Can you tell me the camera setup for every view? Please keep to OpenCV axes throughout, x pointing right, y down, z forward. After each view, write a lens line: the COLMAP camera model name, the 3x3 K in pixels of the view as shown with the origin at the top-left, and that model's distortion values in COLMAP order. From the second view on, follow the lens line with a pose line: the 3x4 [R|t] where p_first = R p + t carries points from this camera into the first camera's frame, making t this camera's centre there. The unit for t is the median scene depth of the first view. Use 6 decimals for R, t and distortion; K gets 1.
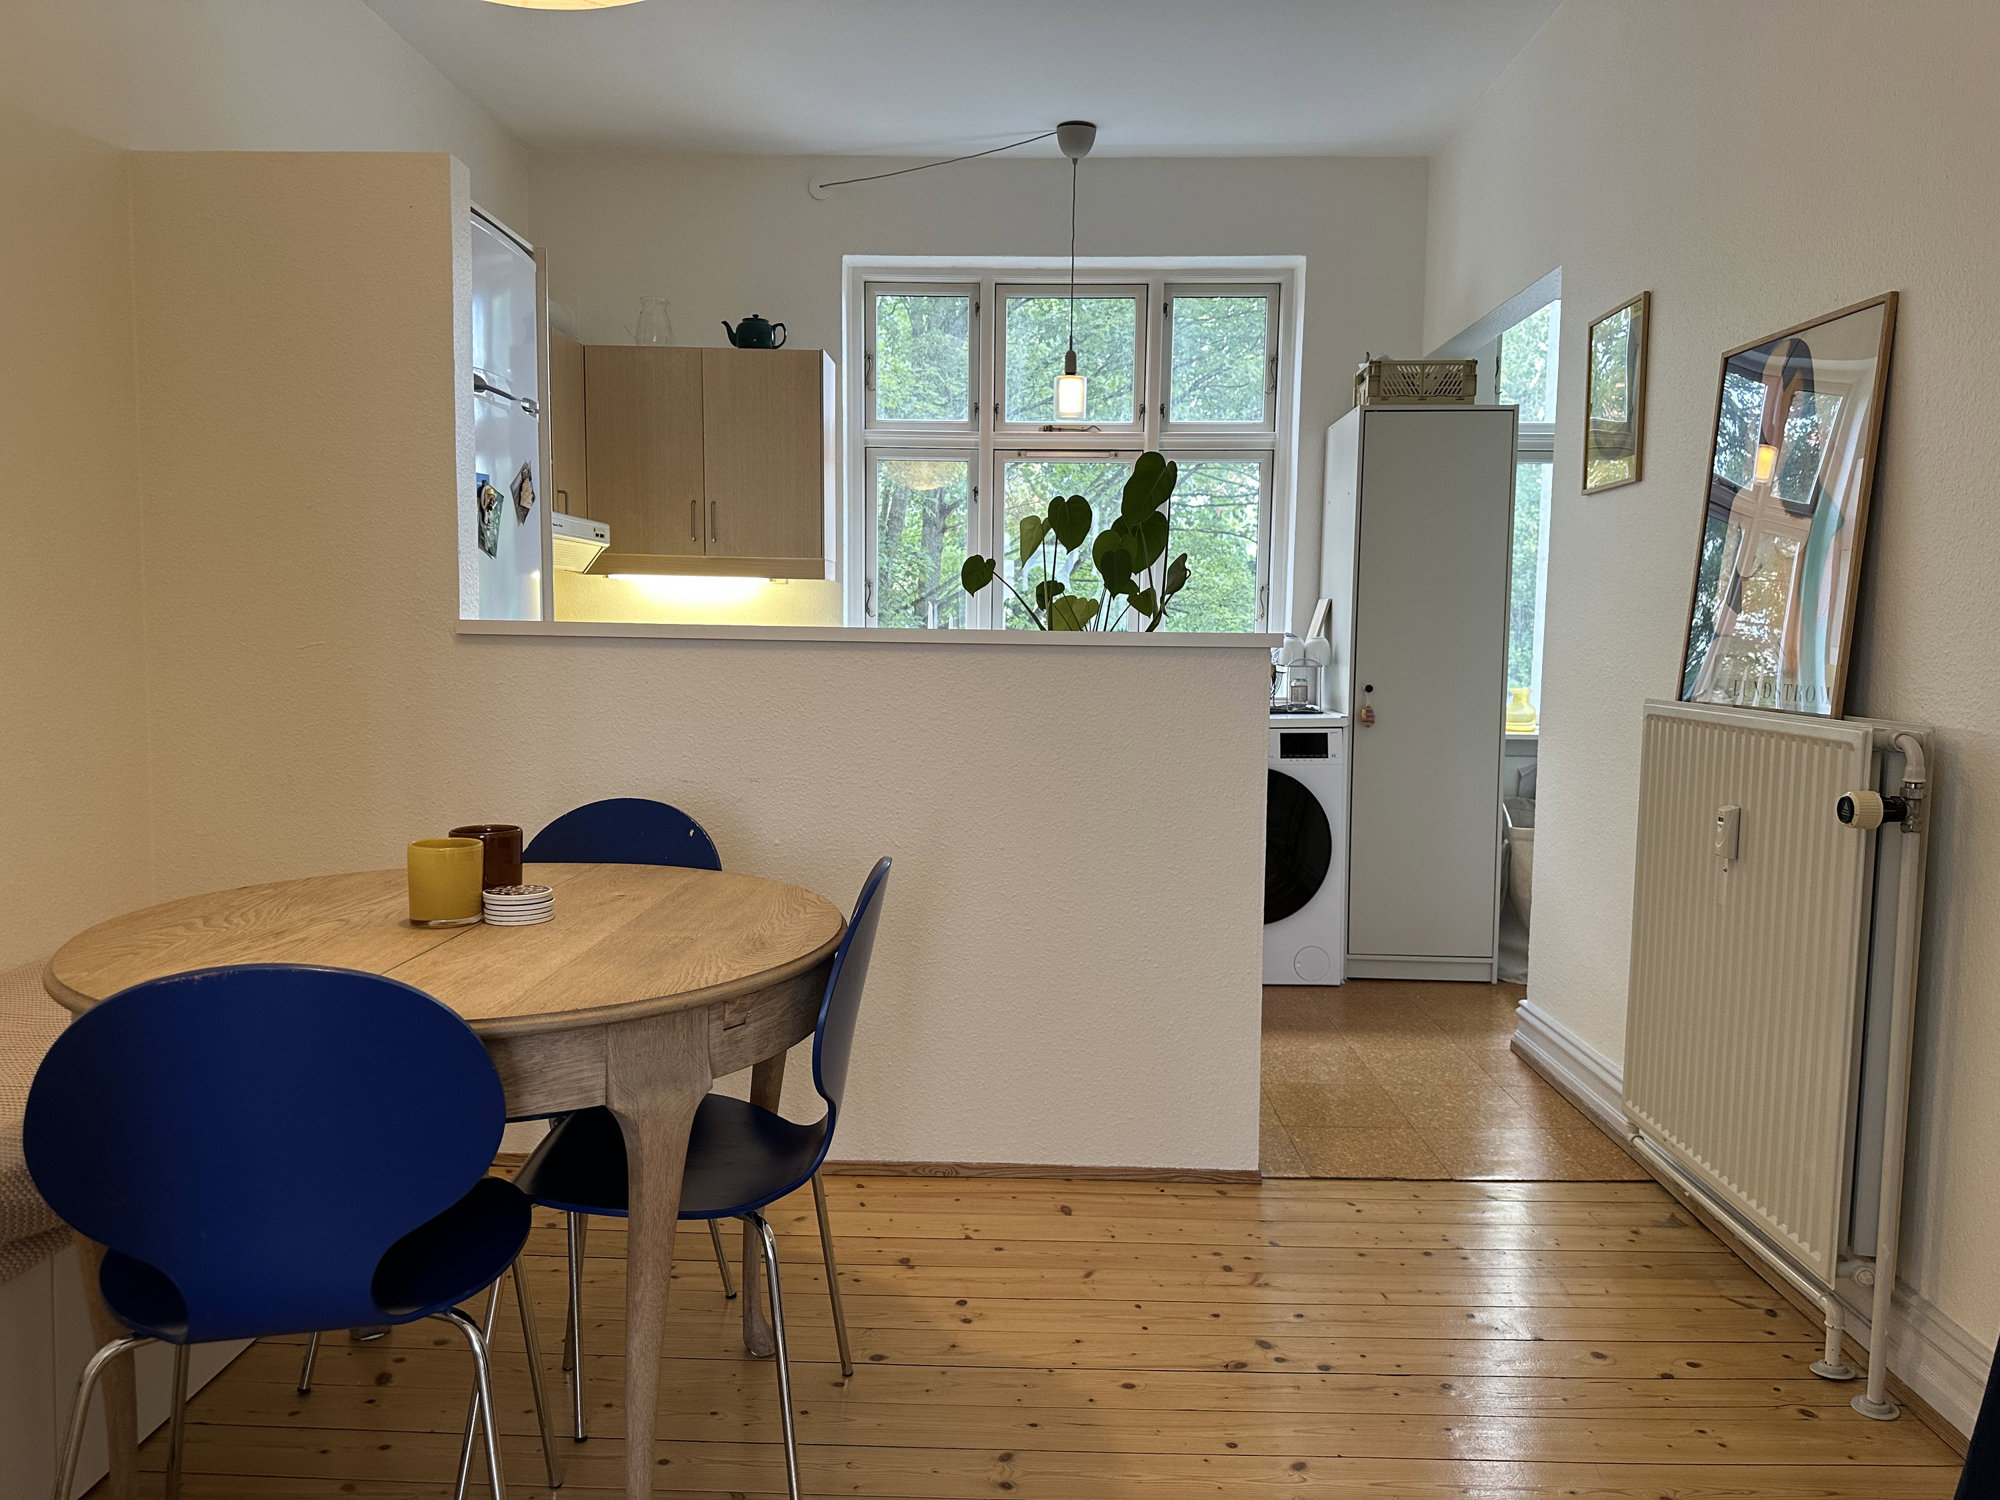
lens RADIAL K [[1447.4, 0, 1001.5], [0, 1447.4, 745.7], [0, 0, 1]] dist [0.169613, -0.273721]
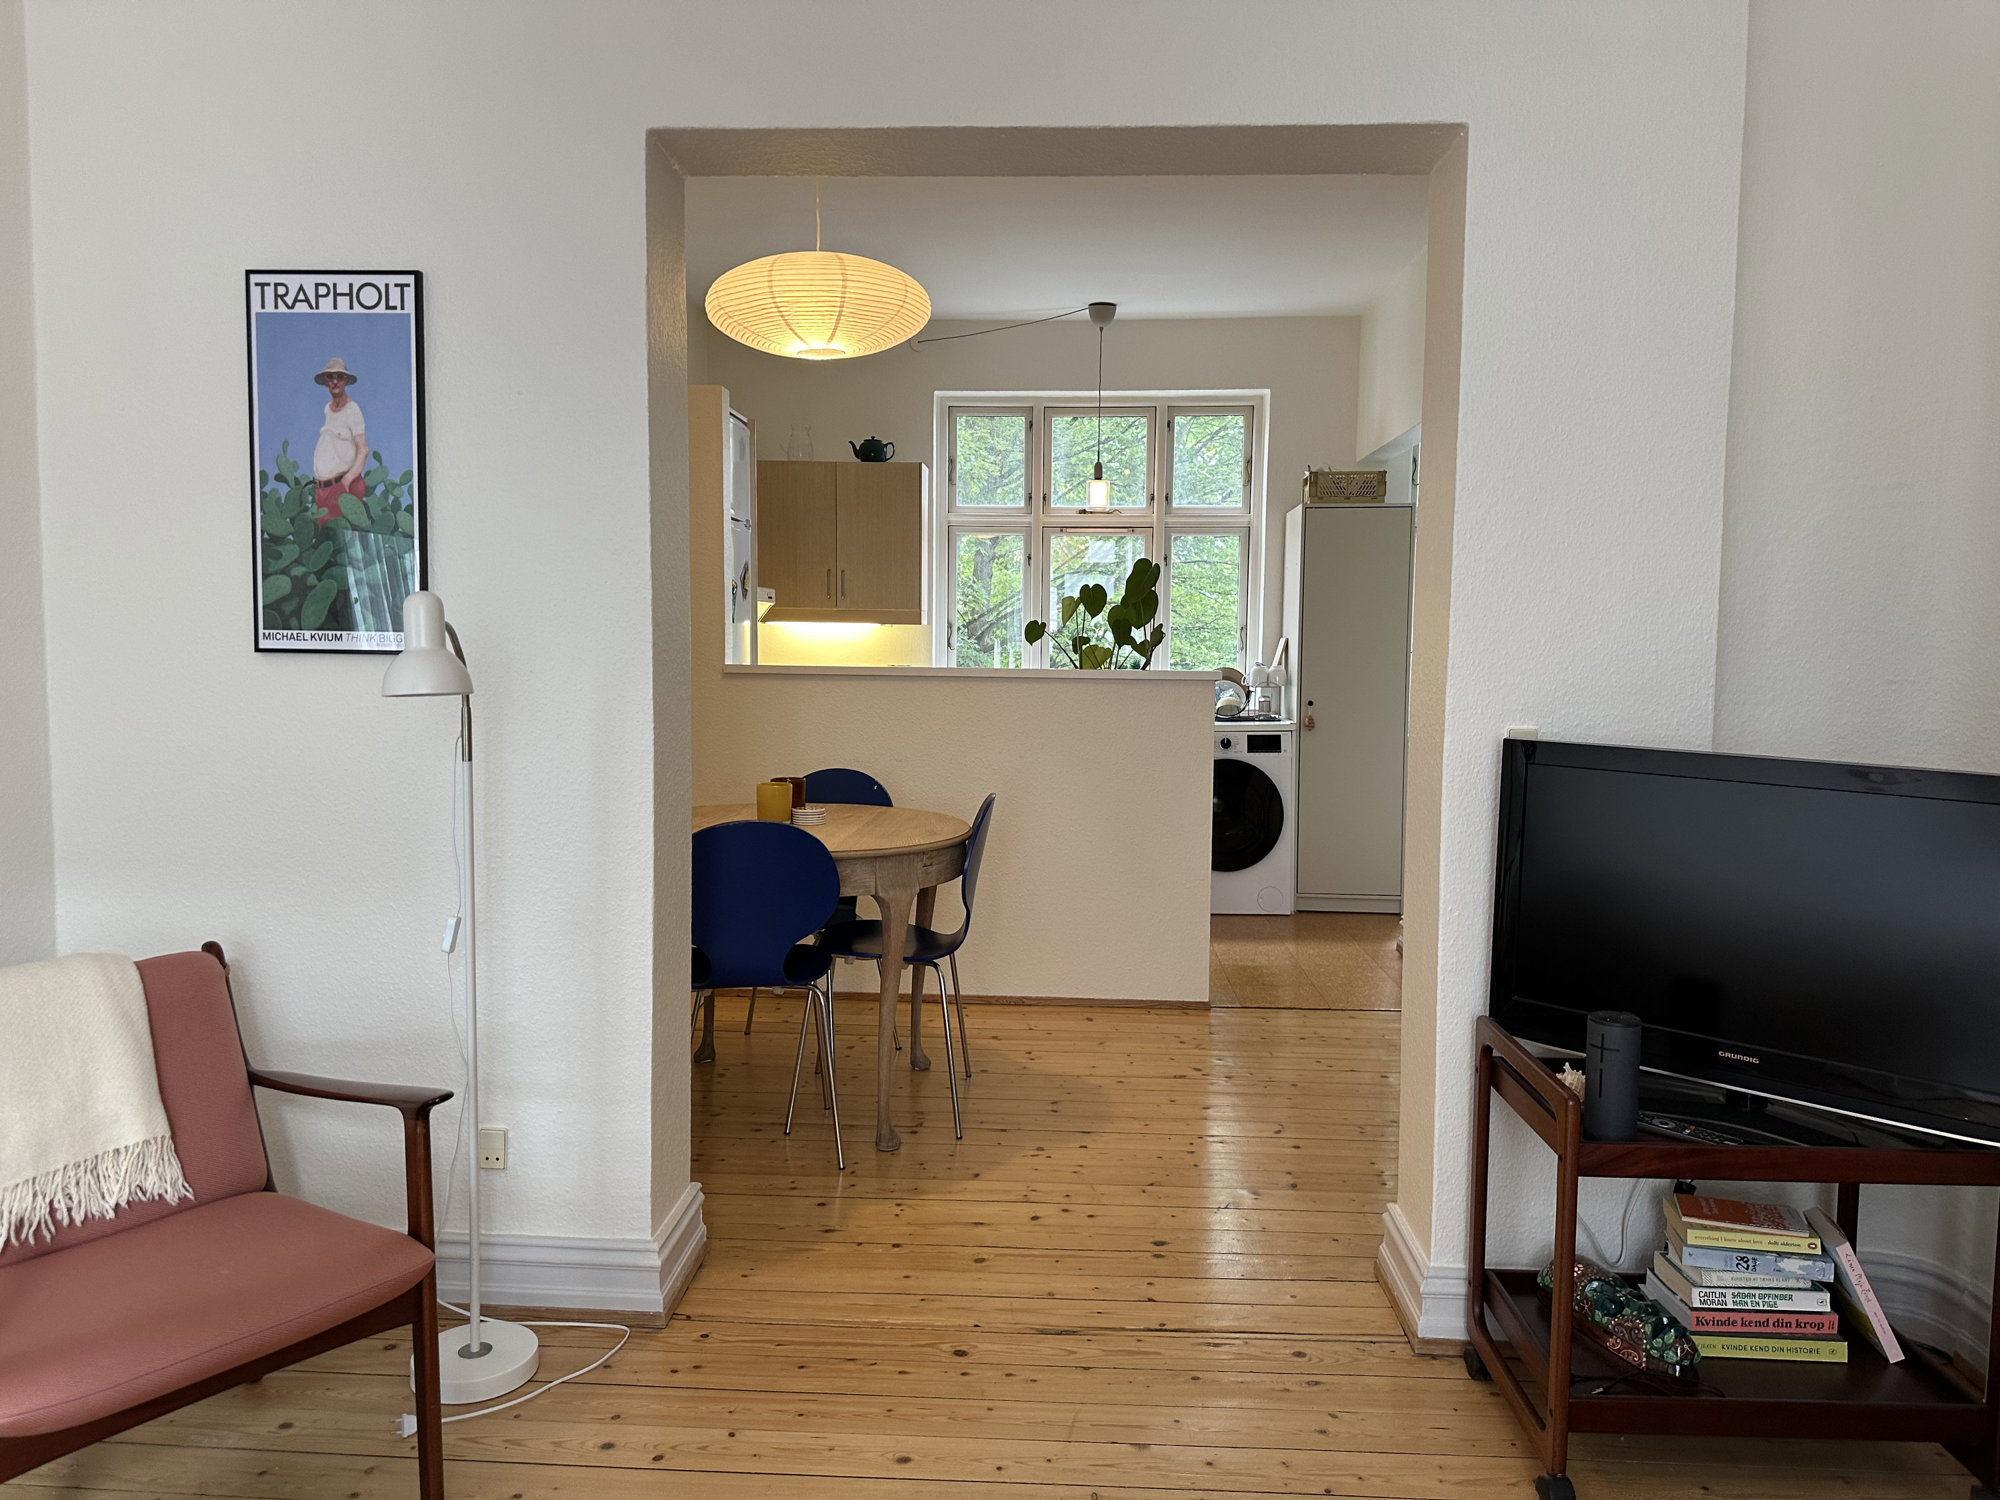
lens RADIAL K [[1447.4, 0, 1001.5], [0, 1447.4, 745.7], [0, 0, 1]] dist [0.169613, -0.273721]
pose [[0.999568, -0.000211, -0.029400, -0.004513], [-0.000003, 0.999974, -0.007275, 0.011967], [0.029401, 0.007272, 0.999541, -0.410490]]
